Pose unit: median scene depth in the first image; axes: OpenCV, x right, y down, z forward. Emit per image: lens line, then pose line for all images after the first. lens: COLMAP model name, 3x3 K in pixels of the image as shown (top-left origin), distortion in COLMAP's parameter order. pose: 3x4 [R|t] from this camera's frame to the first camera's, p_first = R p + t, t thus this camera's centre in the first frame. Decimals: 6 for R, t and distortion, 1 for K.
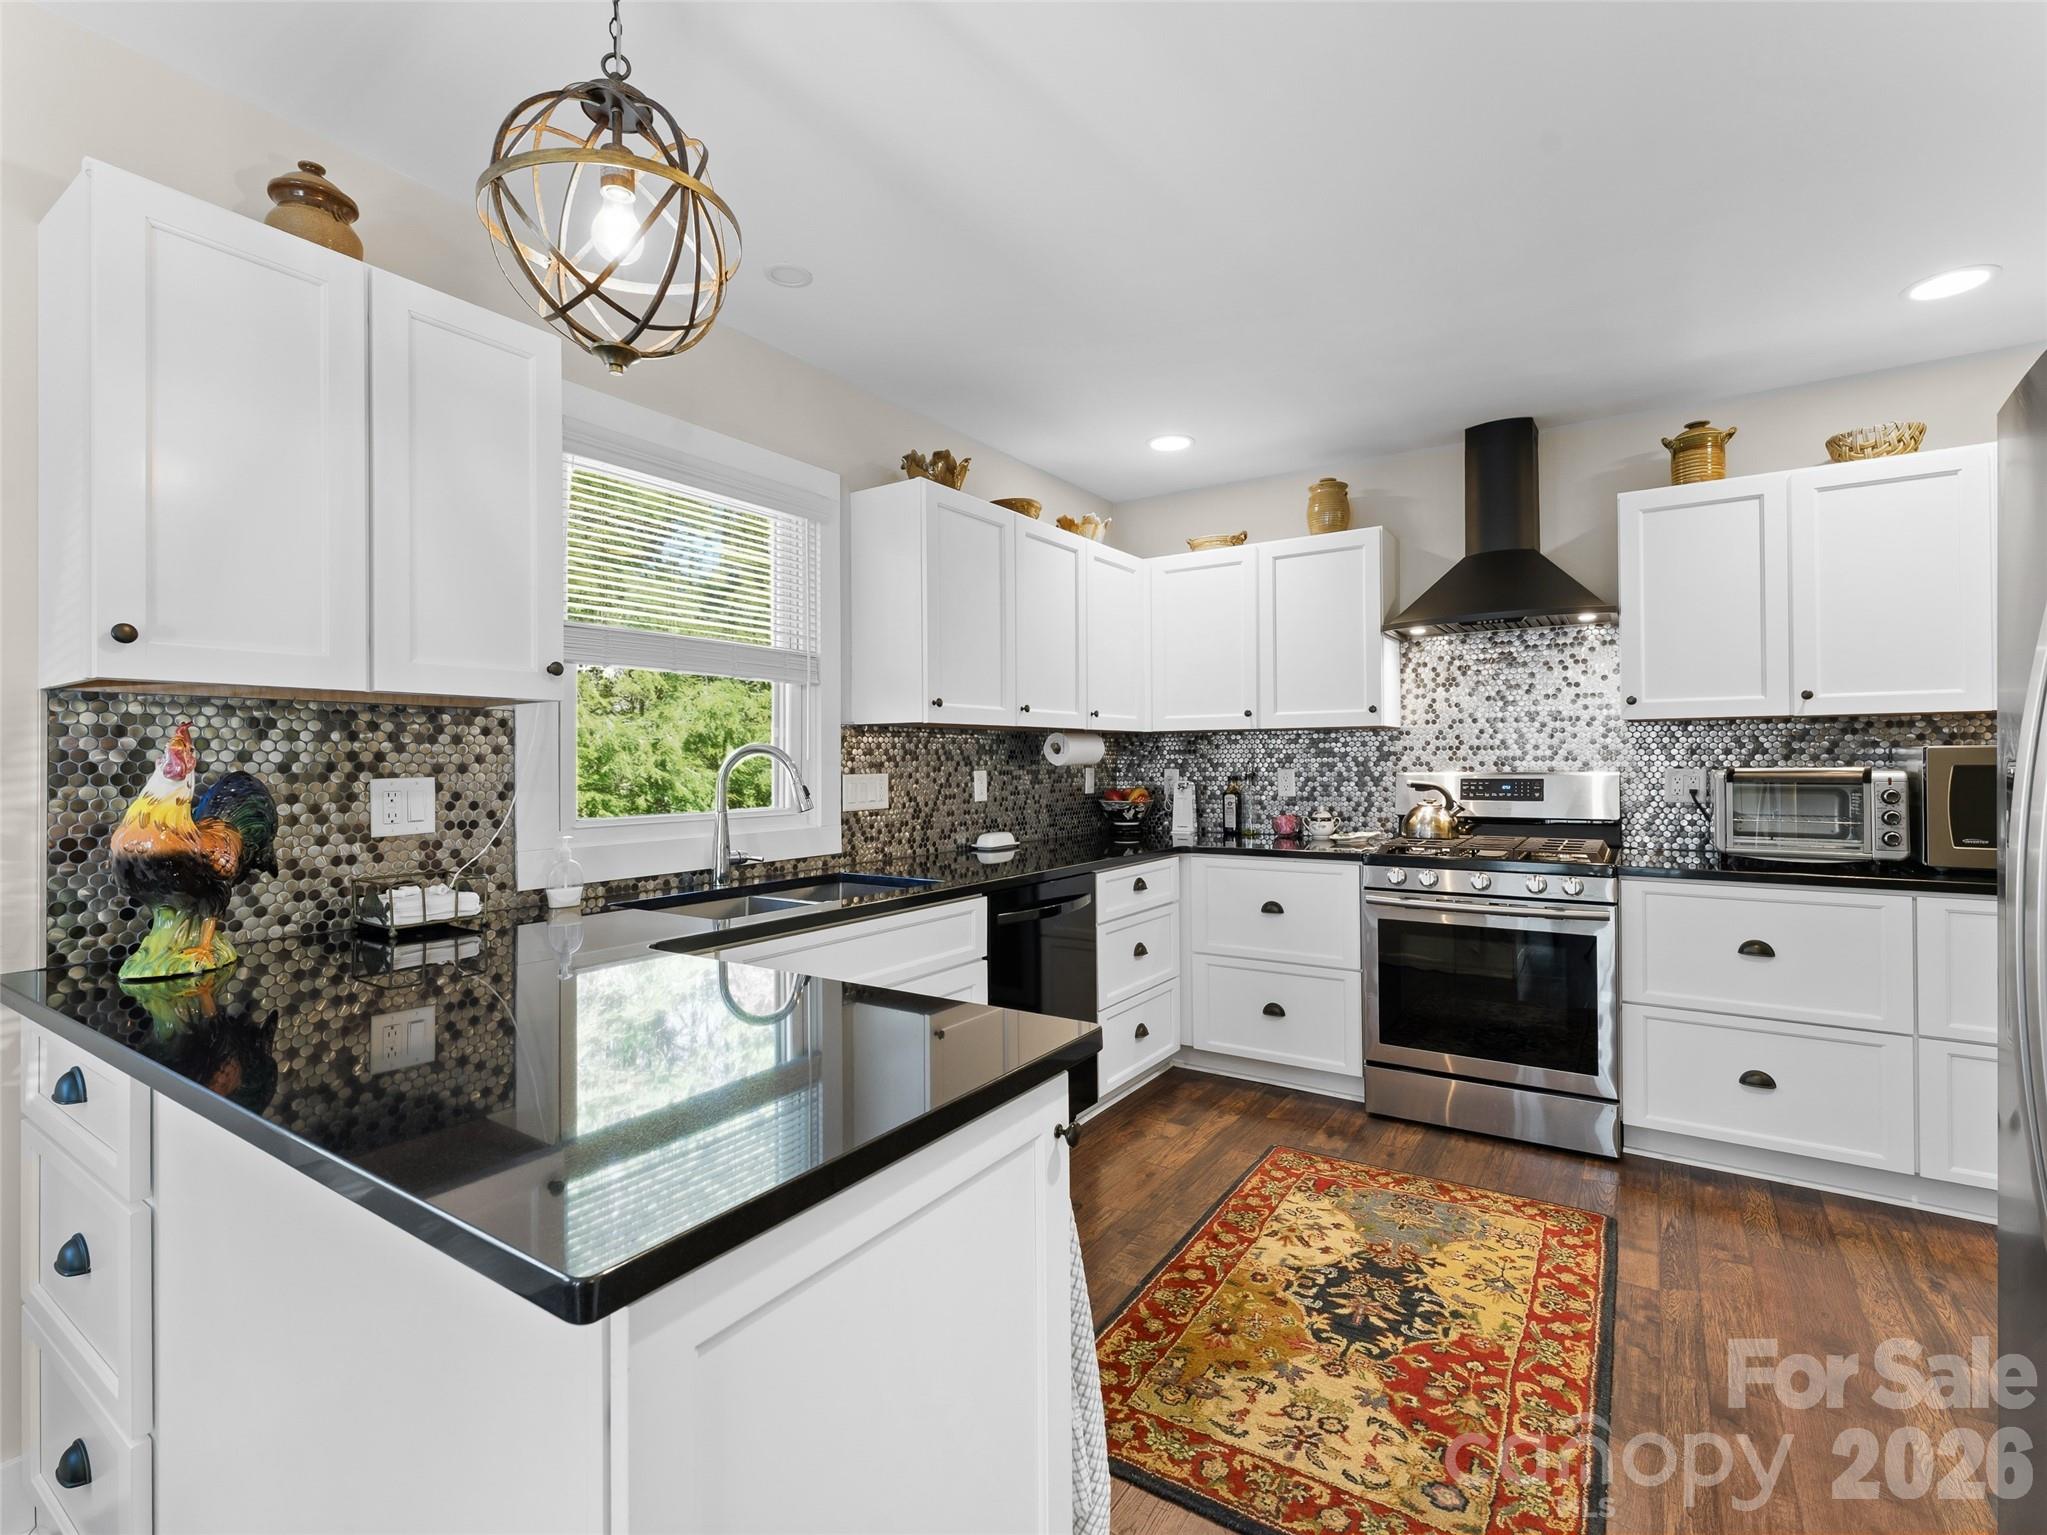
lens RADIAL K [[944.2, 0, 1029.2], [0, 944.2, 754.3], [0, 0, 1]] dist [0.000068, -0.000262]
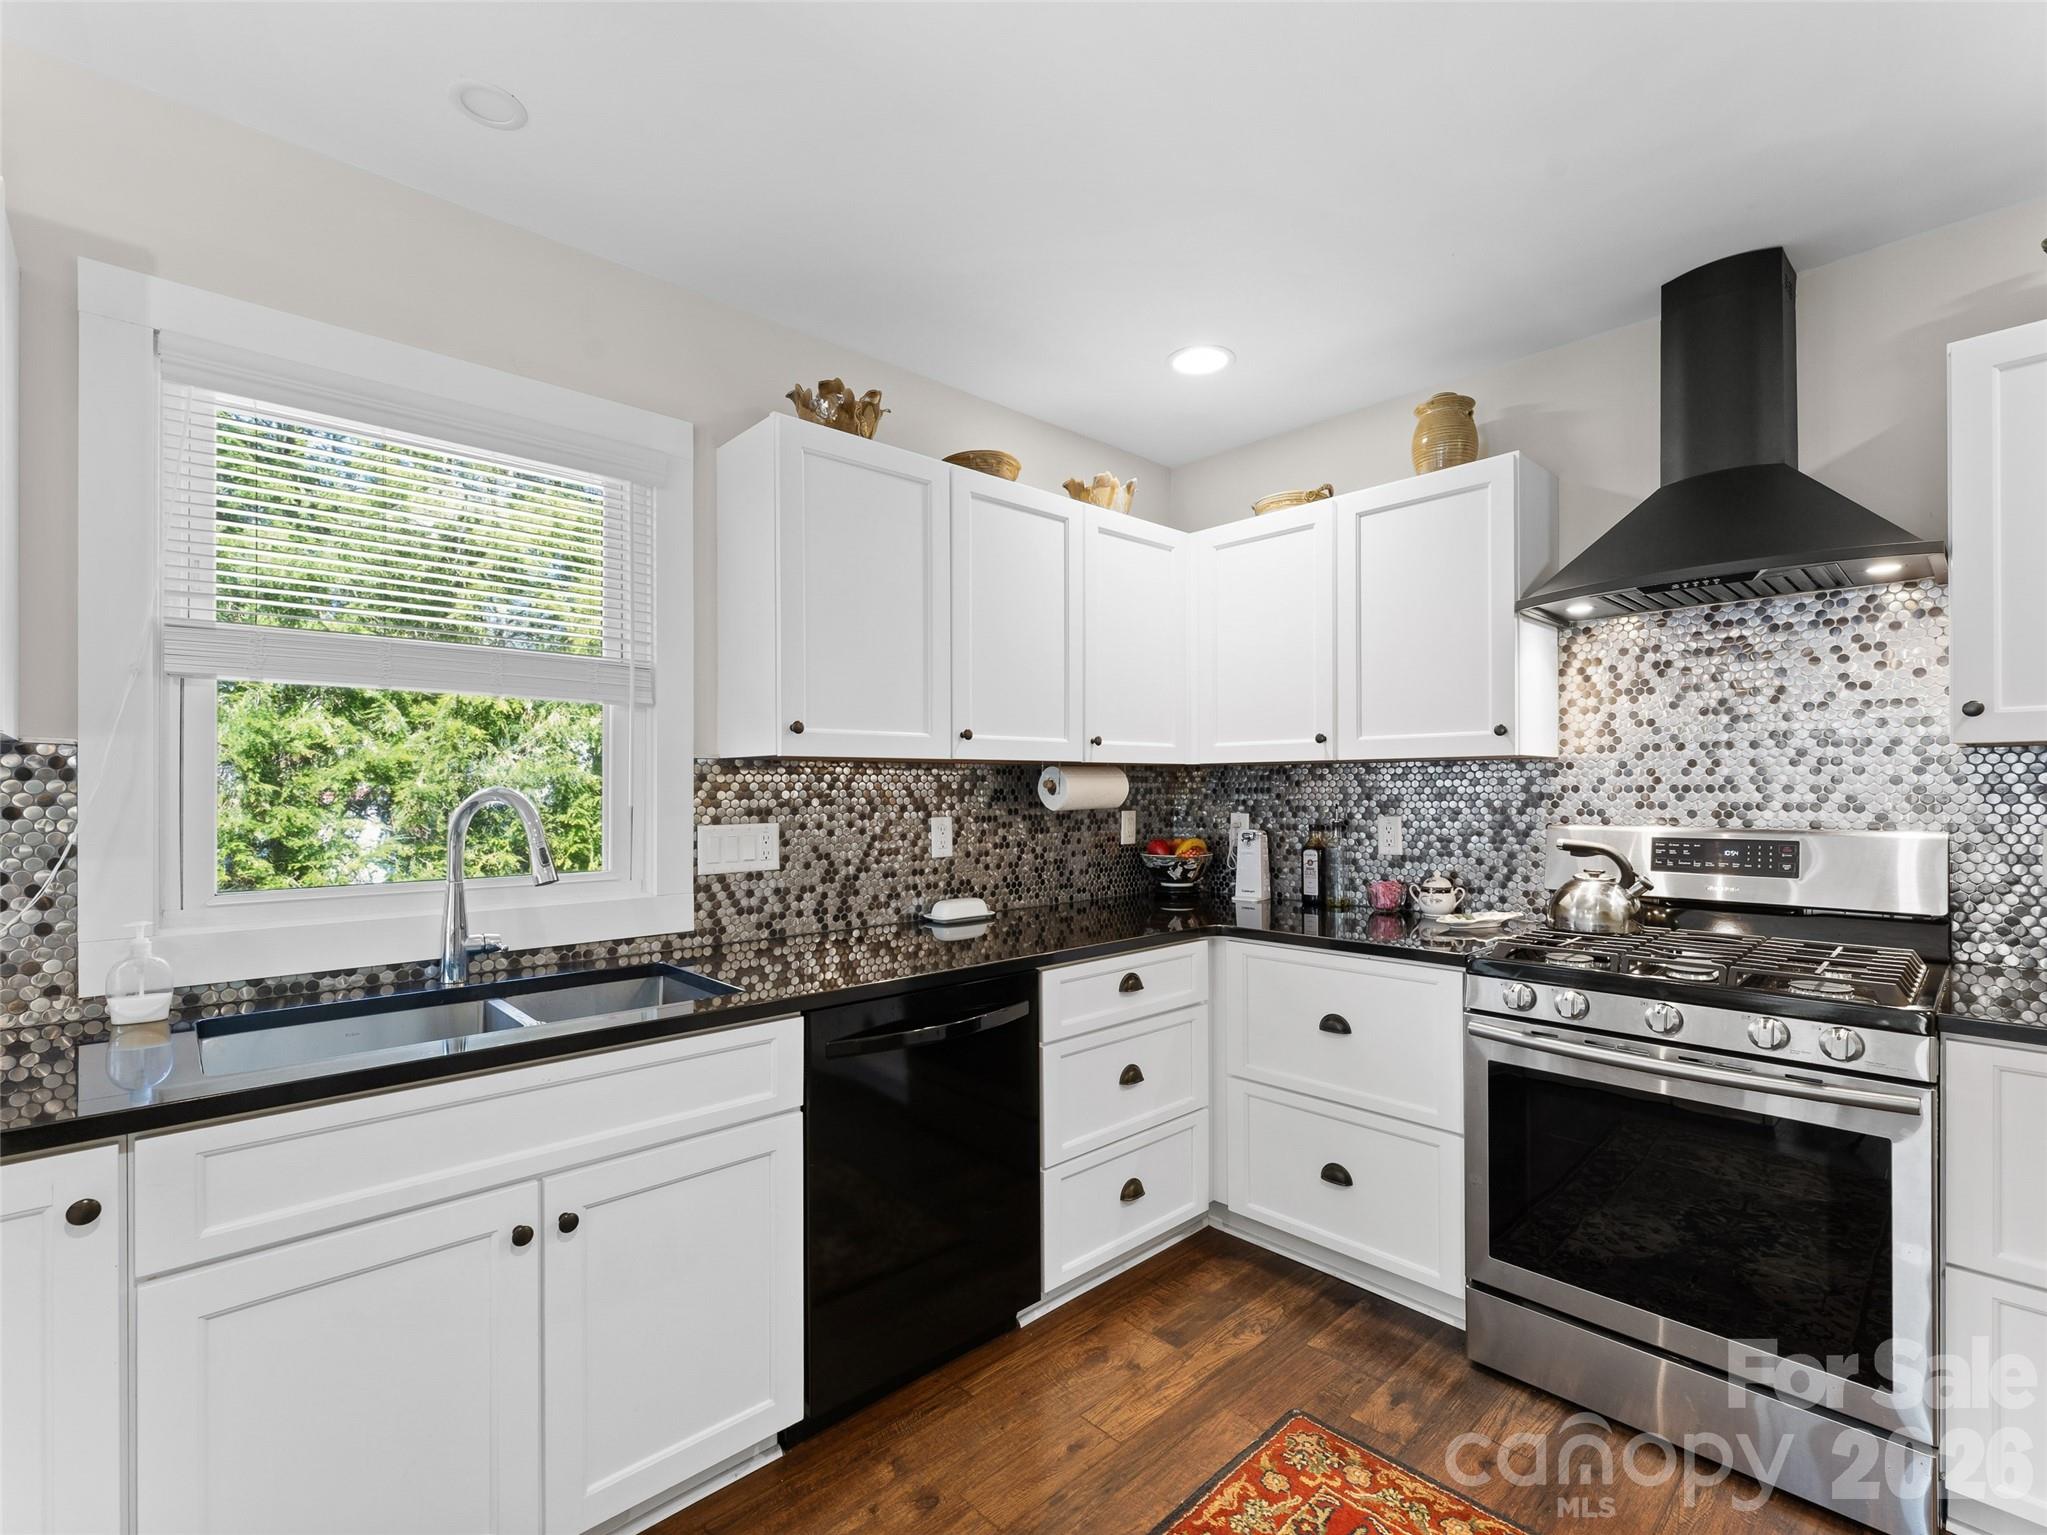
lens RADIAL K [[930.4, 0, 1025.0], [0, 930.4, 788.8], [0, 0, 1]] dist [-0.001656, -0.000254]
pose [[0.973087, 0.002887, -0.230422, 0.194190], [-0.001082, 0.999968, 0.007962, -0.011984], [0.230437, -0.007499, 0.973058, 0.298102]]
